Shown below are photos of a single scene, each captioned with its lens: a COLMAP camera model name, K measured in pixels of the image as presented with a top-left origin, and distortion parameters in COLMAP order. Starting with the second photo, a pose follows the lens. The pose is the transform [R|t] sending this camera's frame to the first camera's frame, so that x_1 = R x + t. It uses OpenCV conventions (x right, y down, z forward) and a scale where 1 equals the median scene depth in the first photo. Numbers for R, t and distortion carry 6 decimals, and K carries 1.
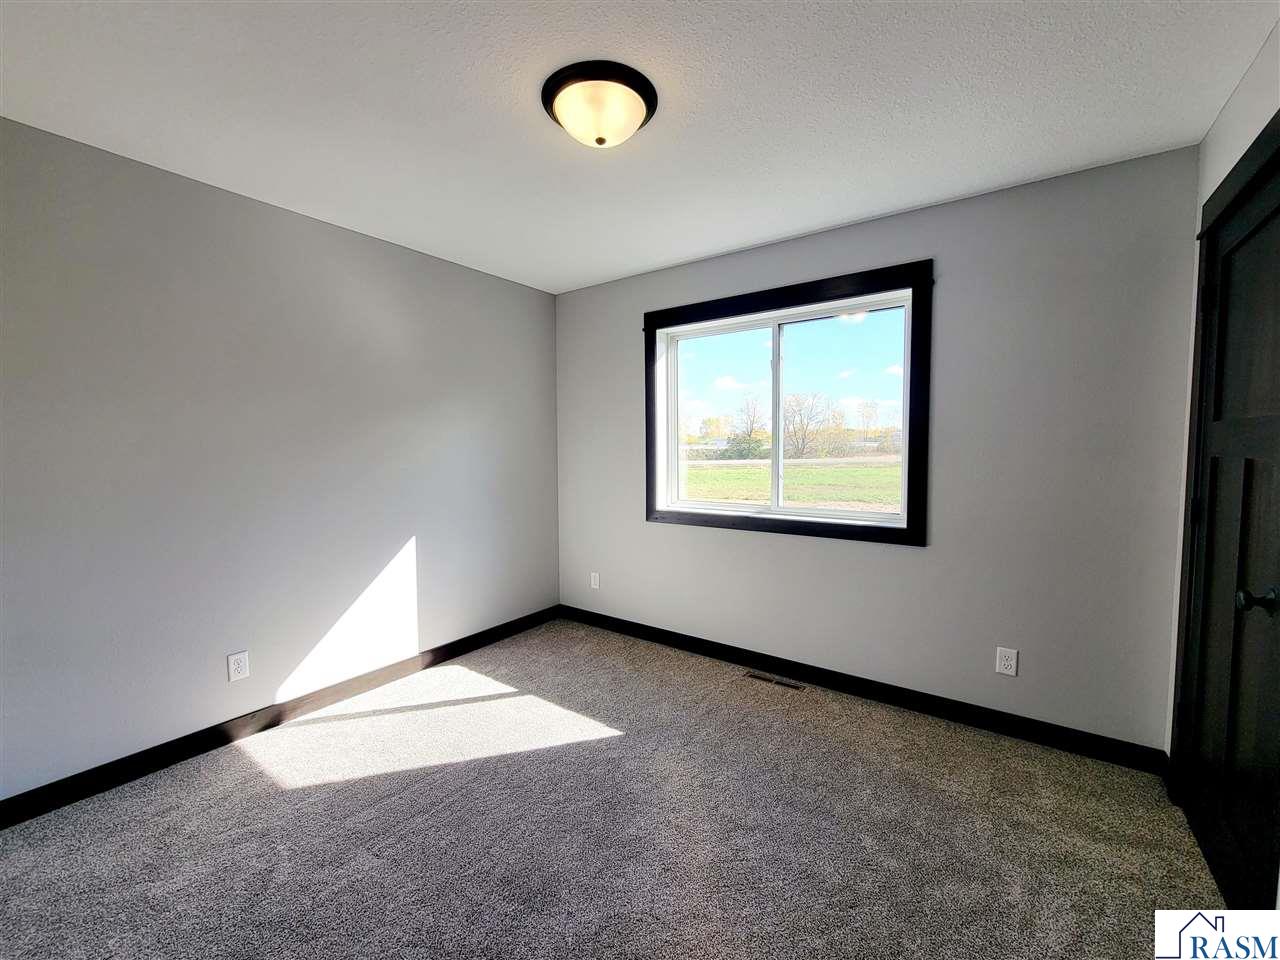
lens RADIAL K [[520.2, 0, 634.3], [0, 520.2, 484.1], [0, 0, 1]] dist [0.001616, -0.000054]
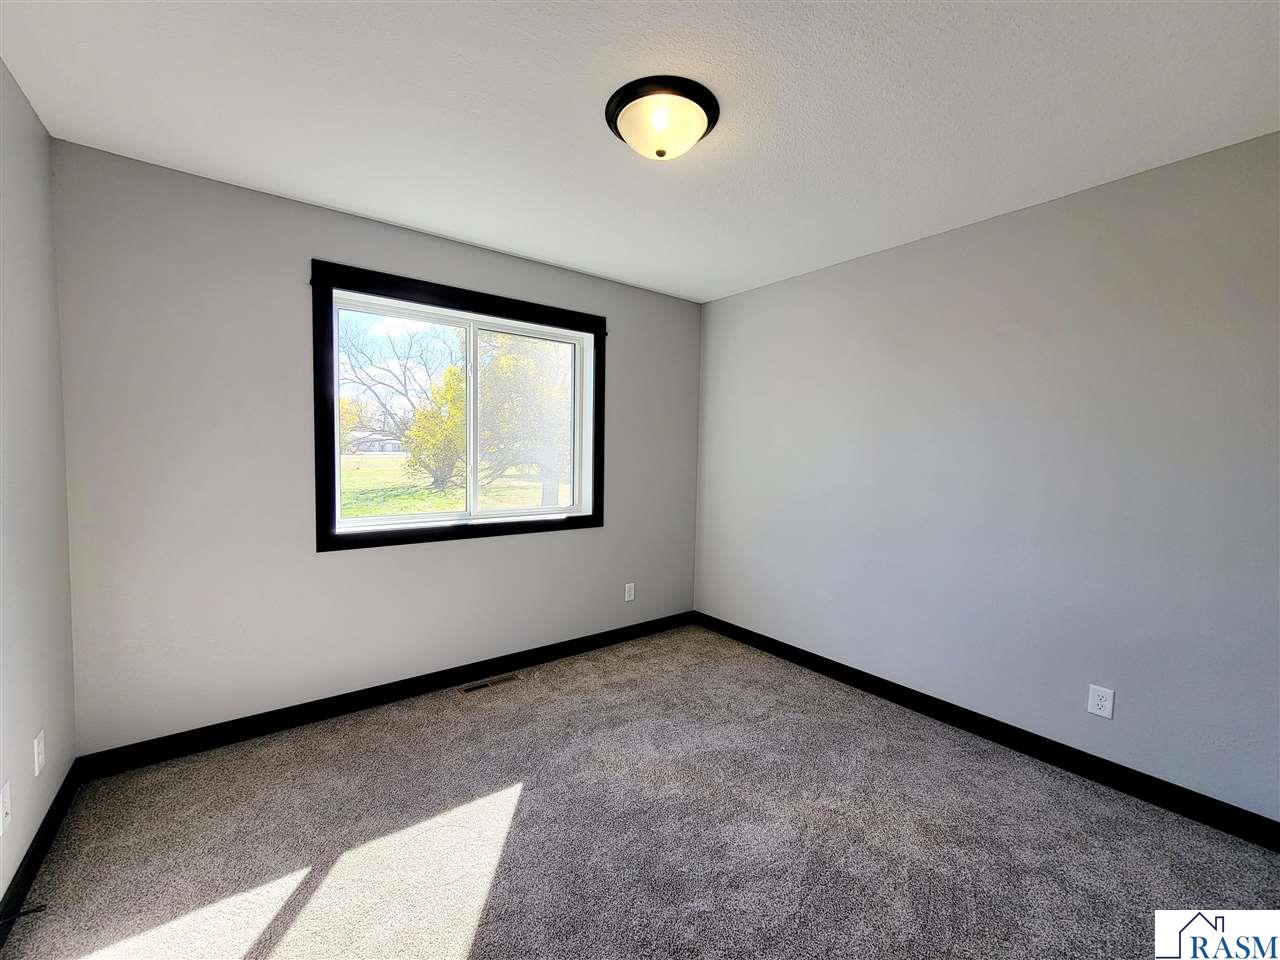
lens RADIAL K [[520.2, 0, 632.0], [0, 520.2, 482.3], [0, 0, 1]] dist [0.001616, -0.000054]
pose [[0.297694, -0.048805, 0.953413, -0.593392], [0.048210, 0.998187, 0.036044, -0.033822], [-0.953443, 0.035234, 0.299507, 0.424600]]
